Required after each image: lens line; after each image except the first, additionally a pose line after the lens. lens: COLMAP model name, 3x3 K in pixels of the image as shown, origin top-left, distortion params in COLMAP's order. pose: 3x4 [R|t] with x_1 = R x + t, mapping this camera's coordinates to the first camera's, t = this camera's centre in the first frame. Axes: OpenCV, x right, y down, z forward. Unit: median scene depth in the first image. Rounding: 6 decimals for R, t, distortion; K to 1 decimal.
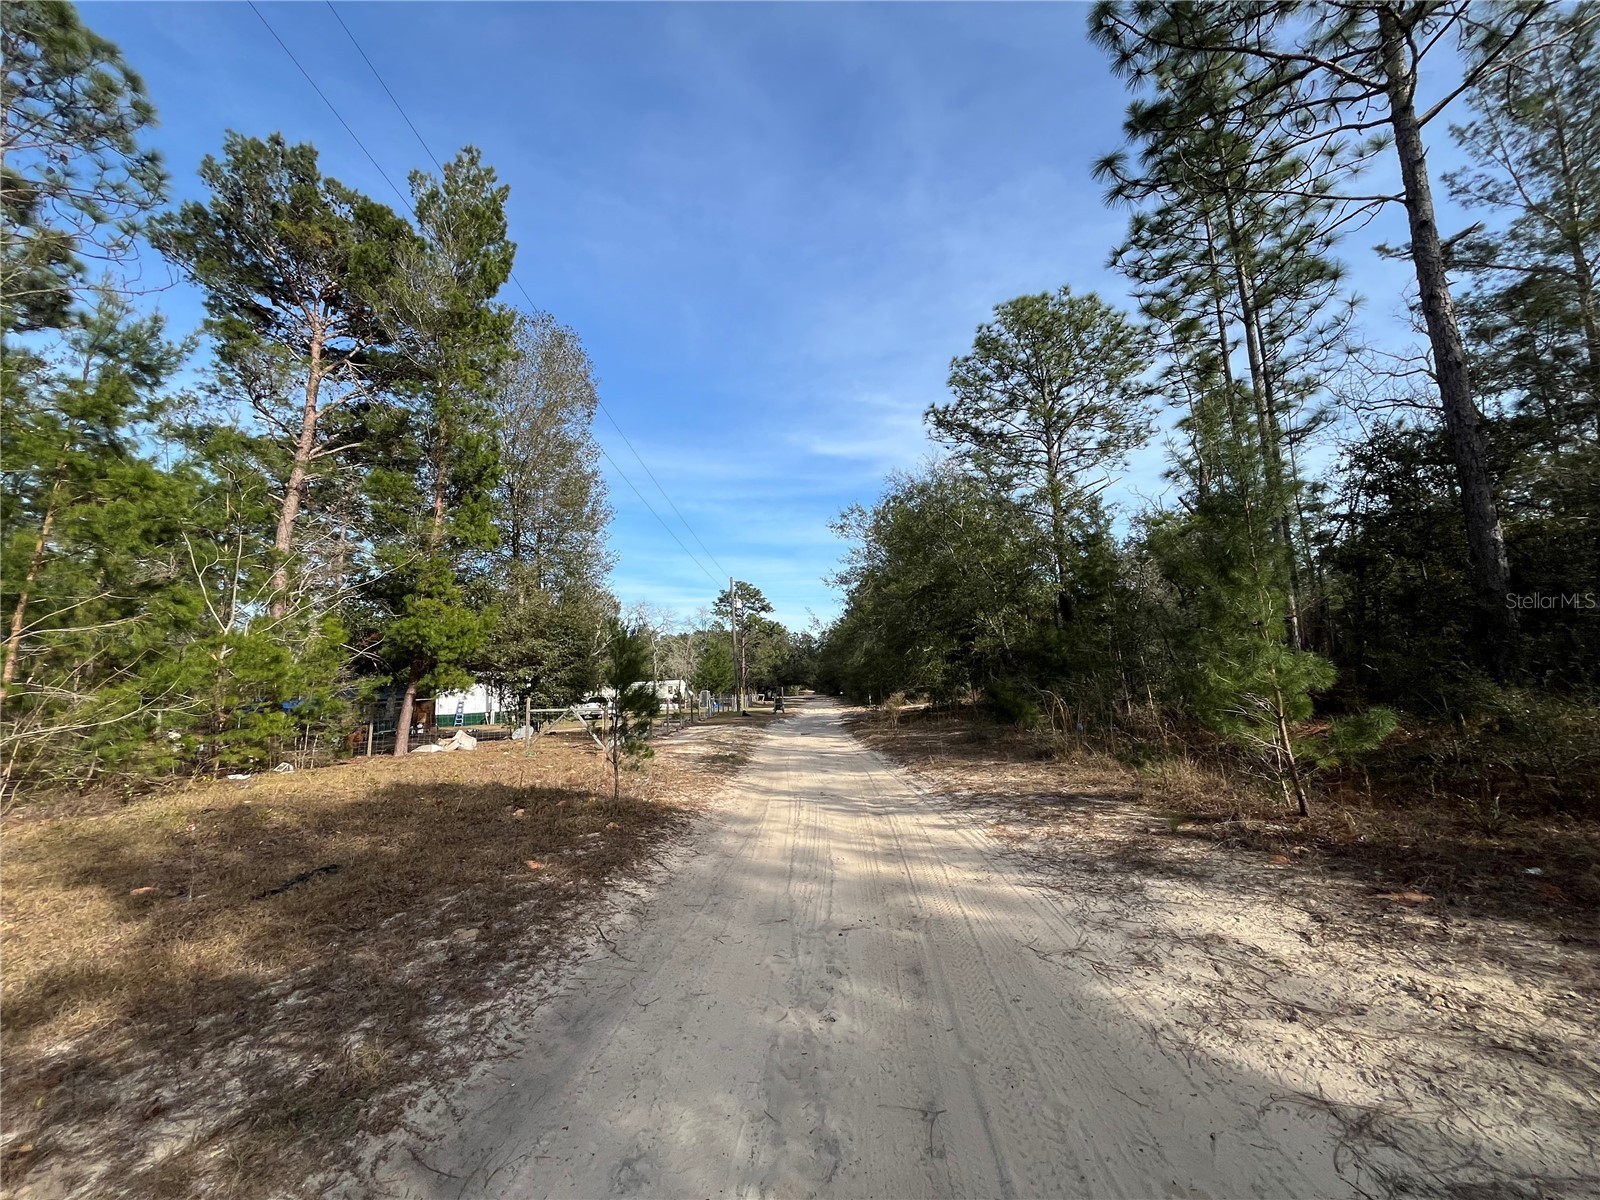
lens RADIAL K [[648.1, 0, 800.7], [0, 648.1, 598.5], [0, 0, 1]] dist [-0.001246, -0.000366]
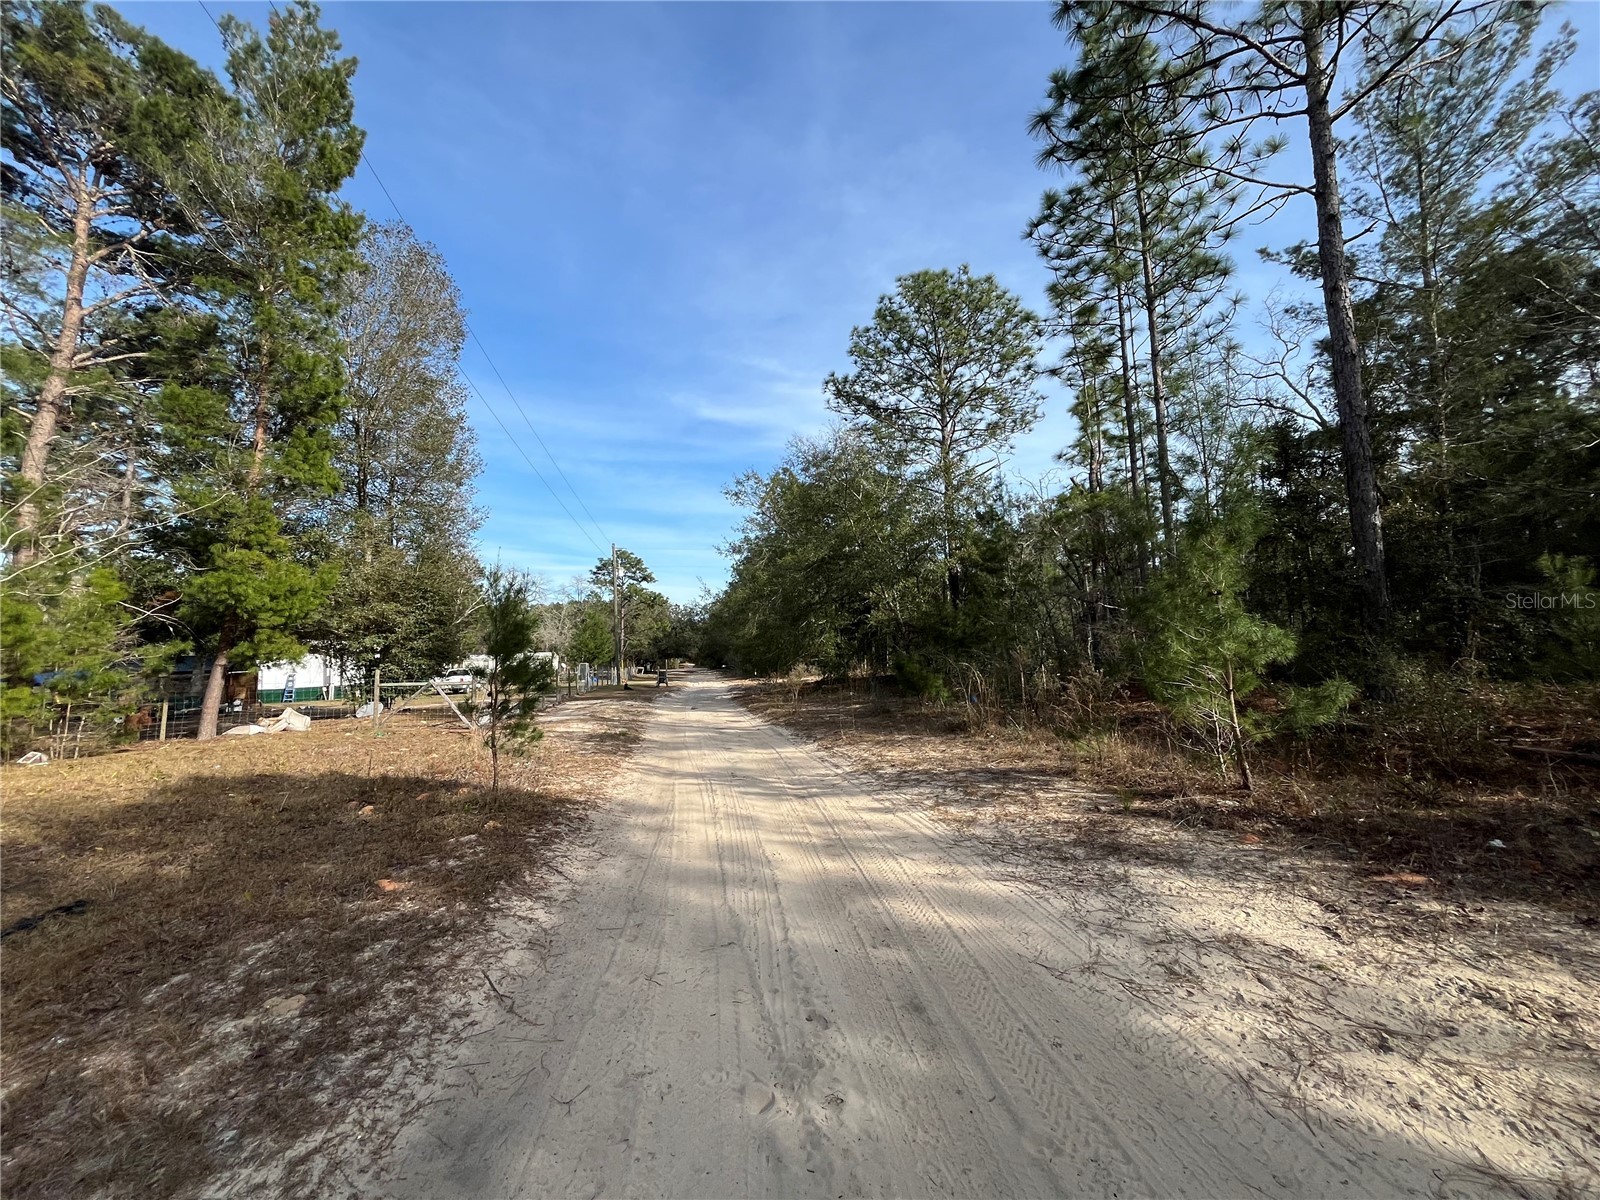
lens RADIAL K [[648.1, 0, 801.2], [0, 648.1, 595.1], [0, 0, 1]] dist [-0.001246, -0.000366]
pose [[0.982977, 0.022392, 0.182357, -0.032051], [-0.028867, 0.999041, 0.032934, 0.011453], [-0.181445, -0.037638, 0.982681, 0.069206]]
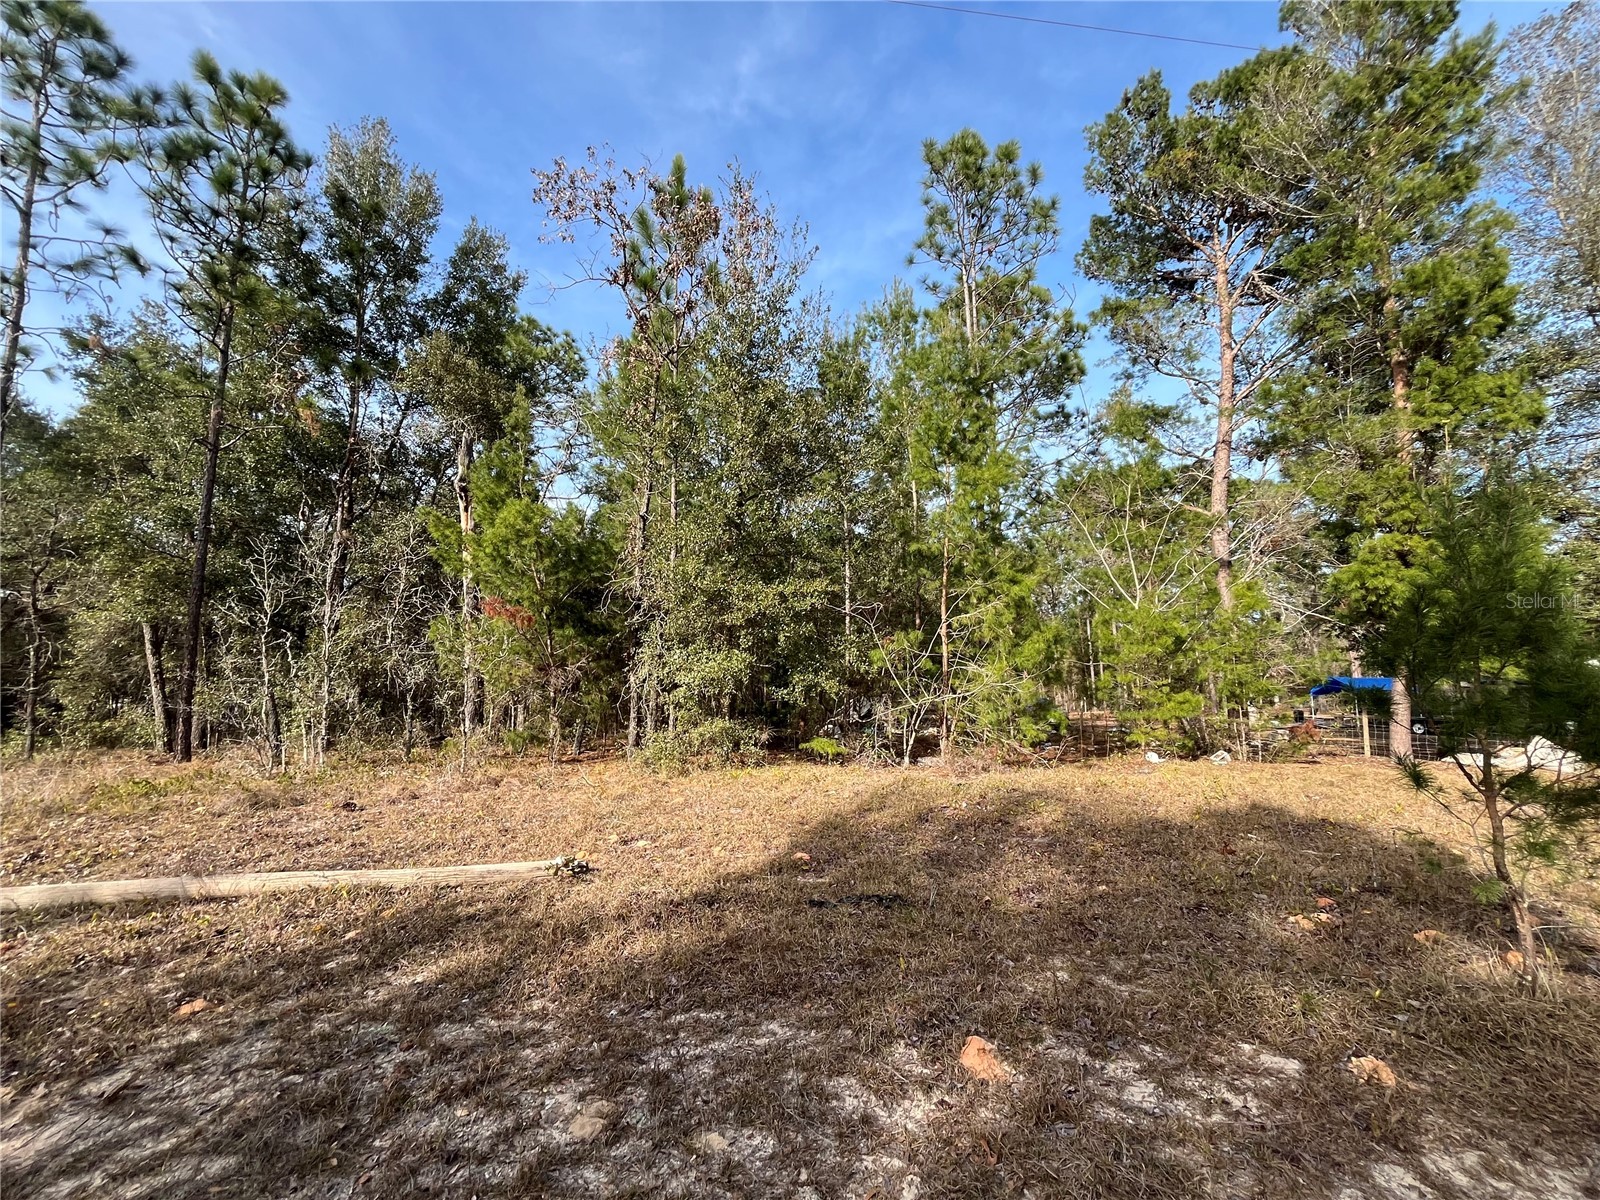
lens RADIAL K [[648.1, 0, 792.0], [0, 648.1, 598.1], [0, 0, 1]] dist [-0.001246, -0.000366]
pose [[0.102251, -0.094130, -0.990295, 0.025659], [0.130718, 0.988152, -0.080429, 0.042710], [0.986133, -0.121226, 0.113344, 0.332972]]
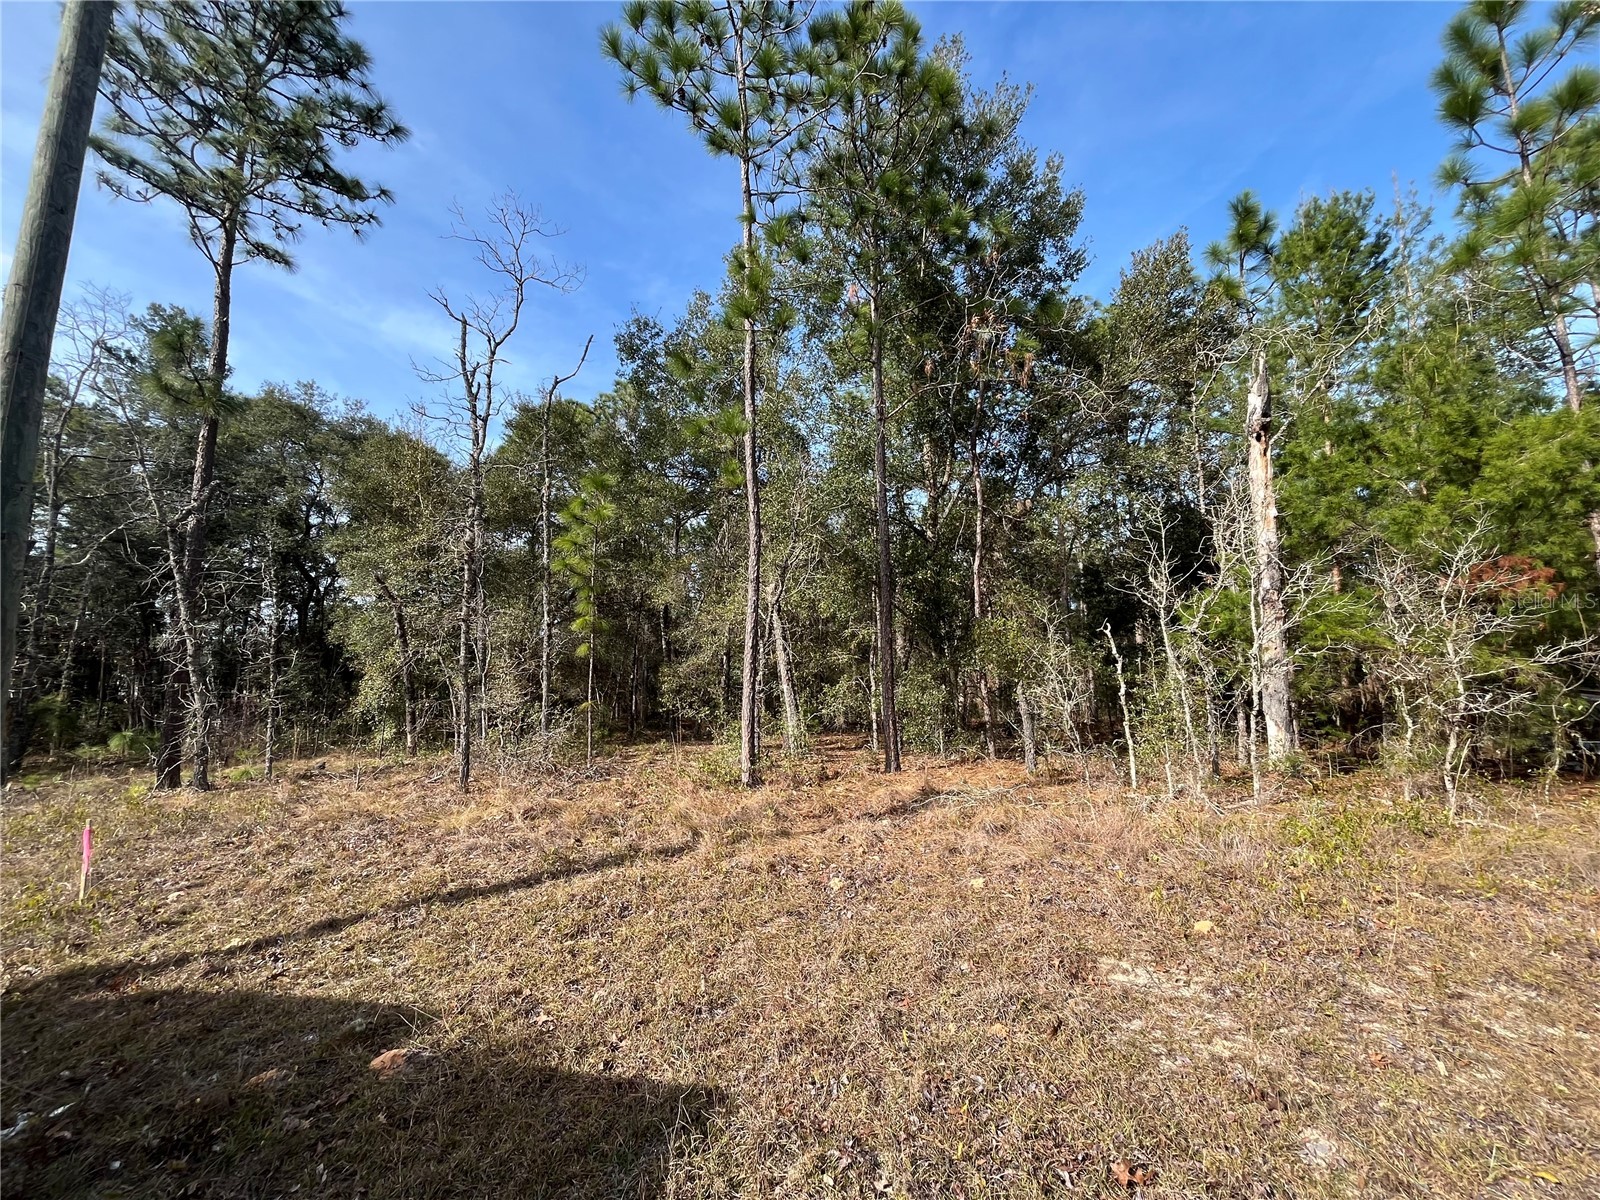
lens RADIAL K [[648.1, 0, 796.9], [0, 648.1, 592.2], [0, 0, 1]] dist [-0.001246, -0.000366]
pose [[-0.174946, -0.092894, -0.980186, -0.146743], [0.141216, 0.982879, -0.118354, -0.048167], [0.974398, -0.159124, -0.158833, -0.350603]]
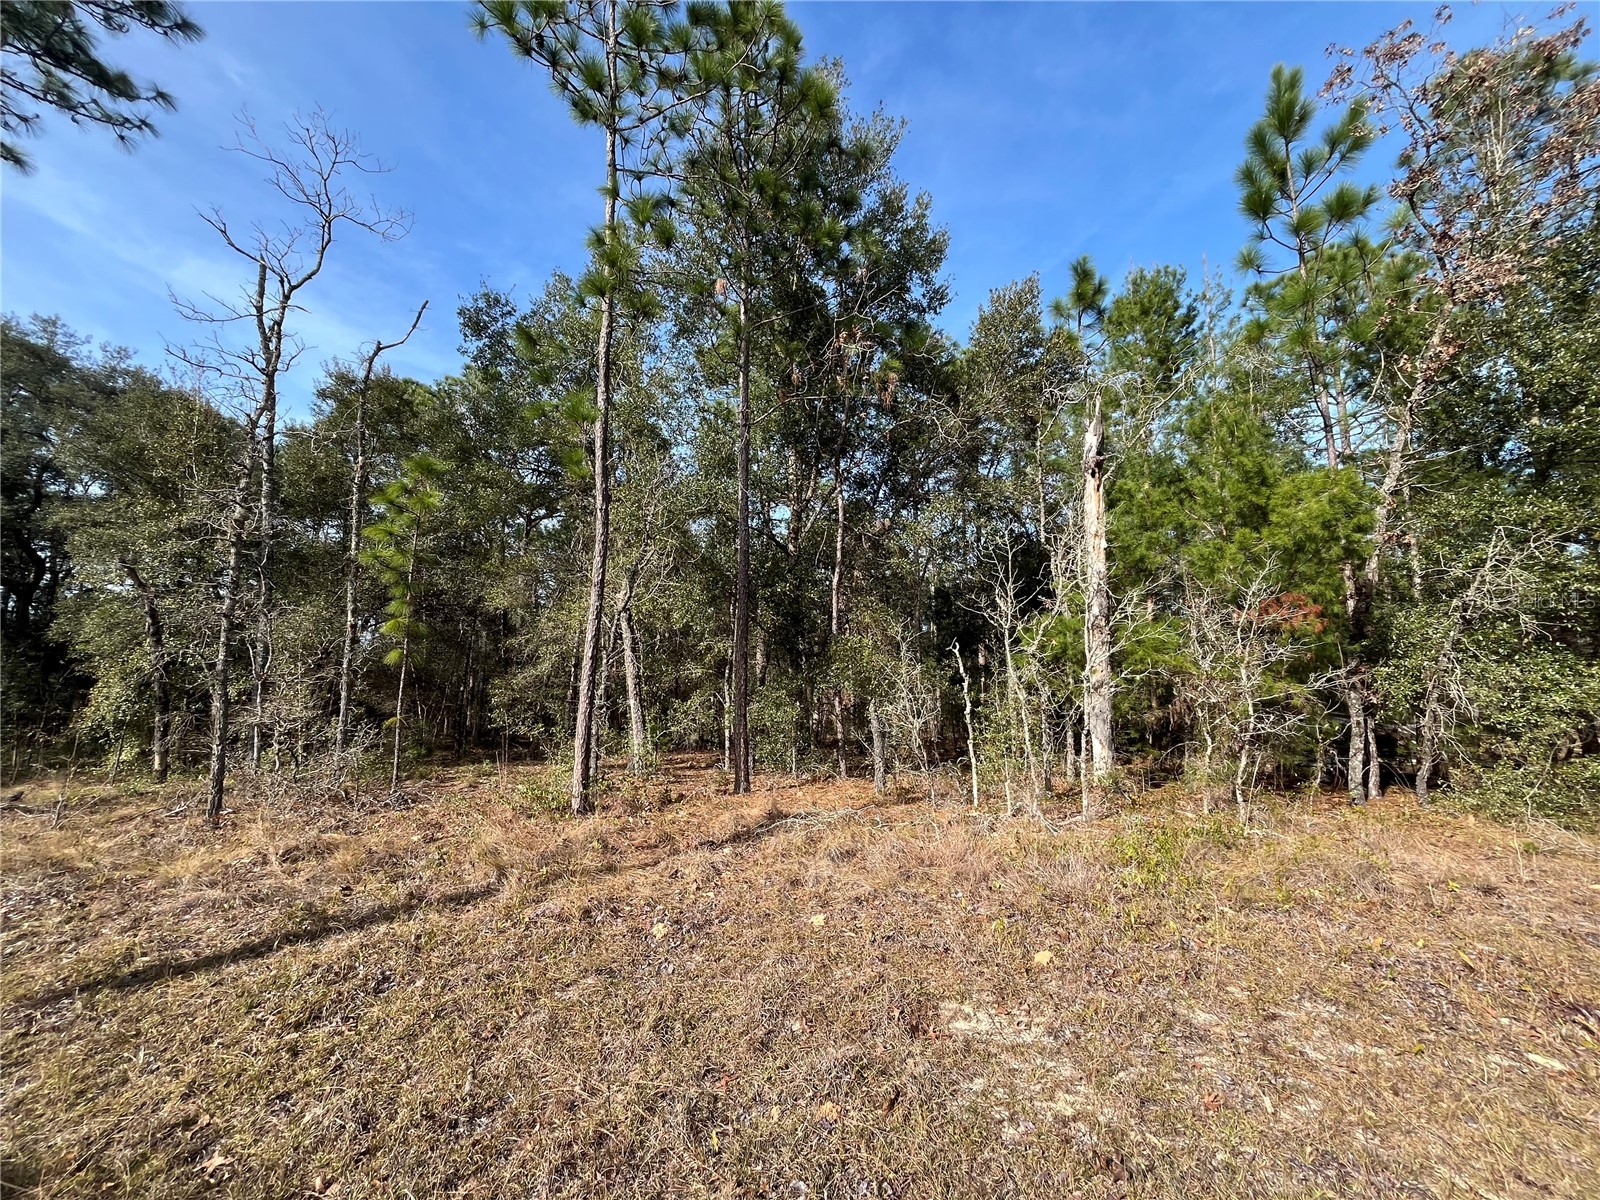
lens RADIAL K [[648.1, 0, 797.7], [0, 648.1, 590.5], [0, 0, 1]] dist [-0.001246, -0.000366]
pose [[0.036584, -0.122111, -0.991842, -0.184799], [0.121857, 0.985645, -0.116853, -0.045434], [0.991873, -0.116588, 0.050938, -0.343420]]
